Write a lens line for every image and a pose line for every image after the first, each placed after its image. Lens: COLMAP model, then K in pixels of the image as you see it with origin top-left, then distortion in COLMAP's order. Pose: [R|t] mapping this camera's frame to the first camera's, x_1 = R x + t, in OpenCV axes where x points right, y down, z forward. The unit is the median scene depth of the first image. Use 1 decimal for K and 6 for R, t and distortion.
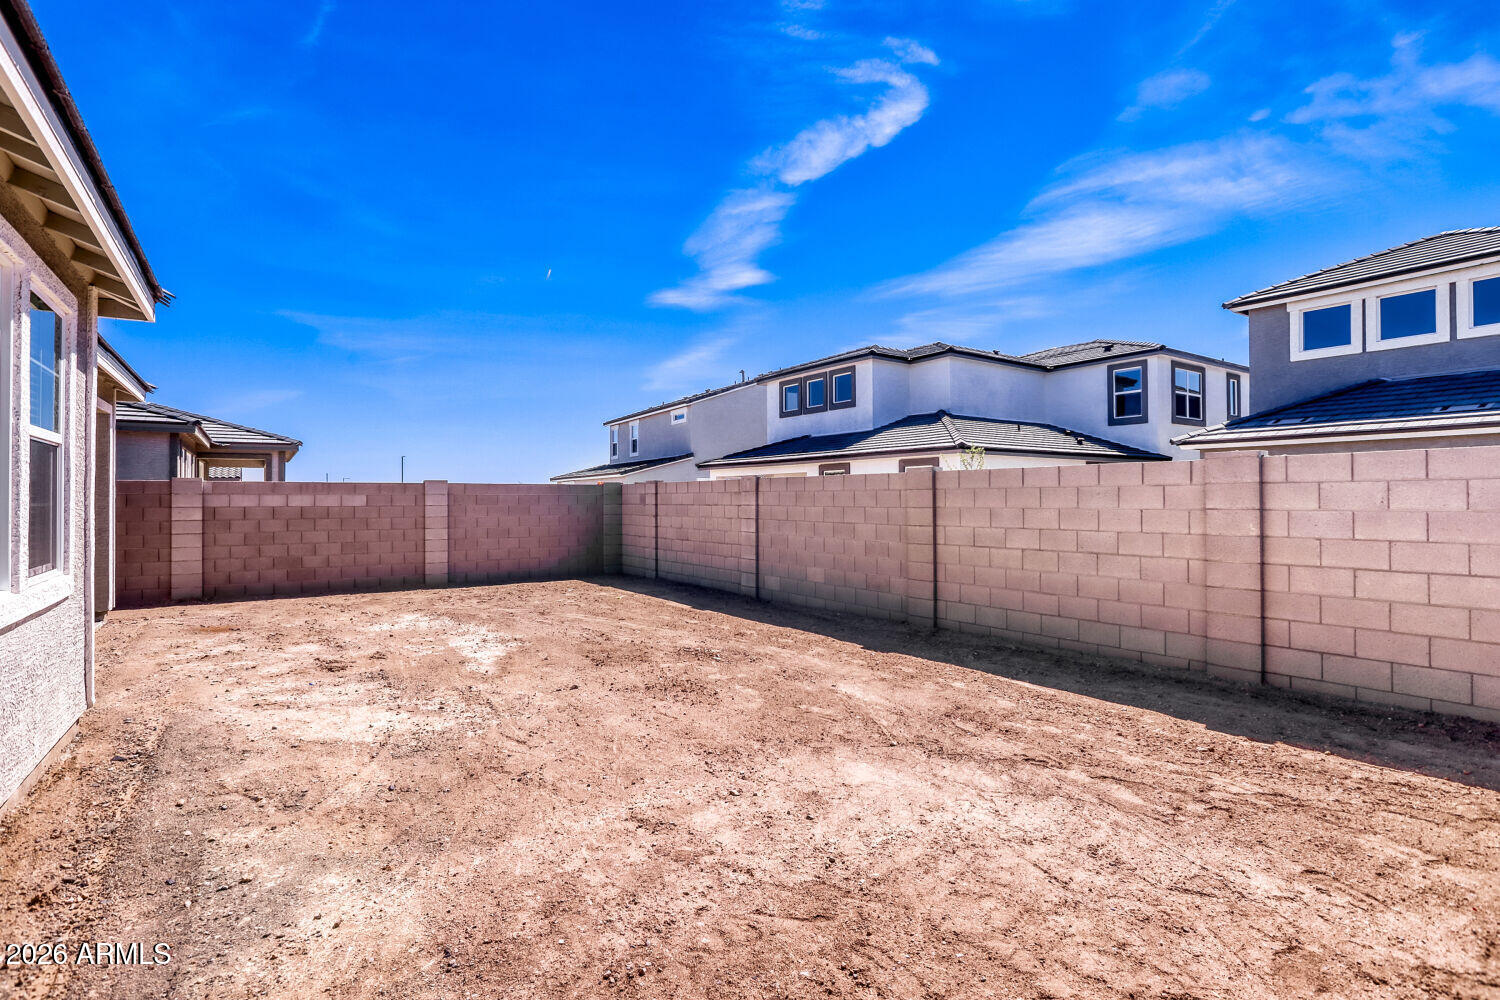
lens RADIAL K [[725.4, 0, 750.0], [0, 725.4, 500.0], [0, 0, 1]] dist [-0.001314, -0.000221]
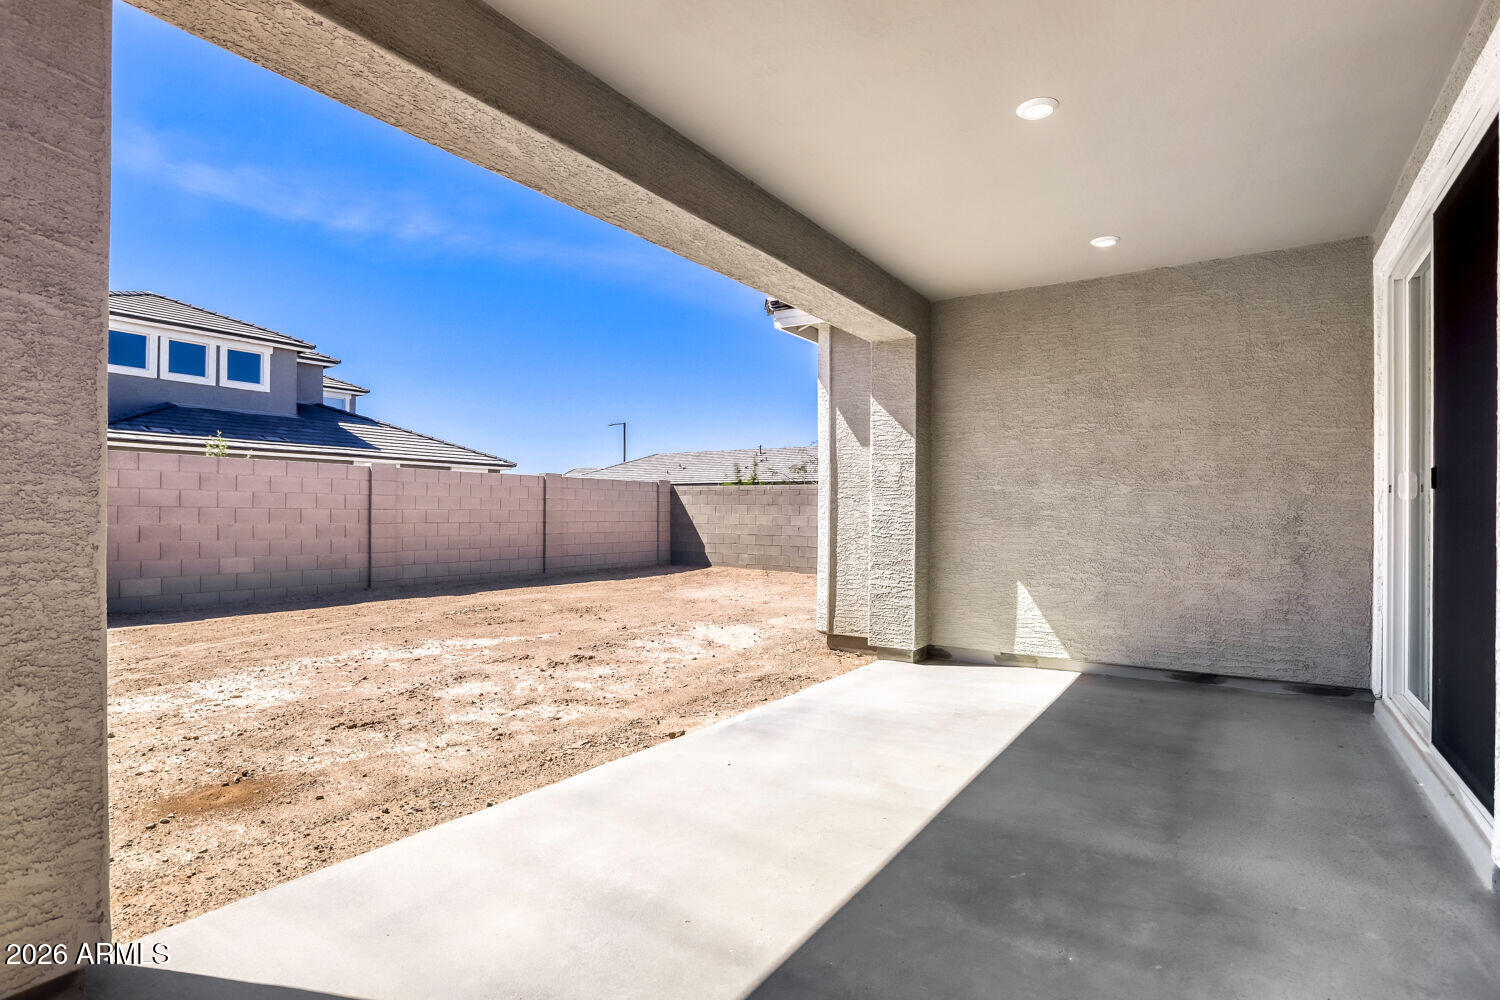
lens RADIAL K [[725.4, 0, 750.0], [0, 725.4, 500.0], [0, 0, 1]] dist [-0.001314, -0.000221]
pose [[-0.362567, 0.016824, 0.931806, -0.732866], [-0.006992, 0.999760, -0.020772, 0.025626], [-0.931931, -0.014046, -0.362363, 0.537644]]
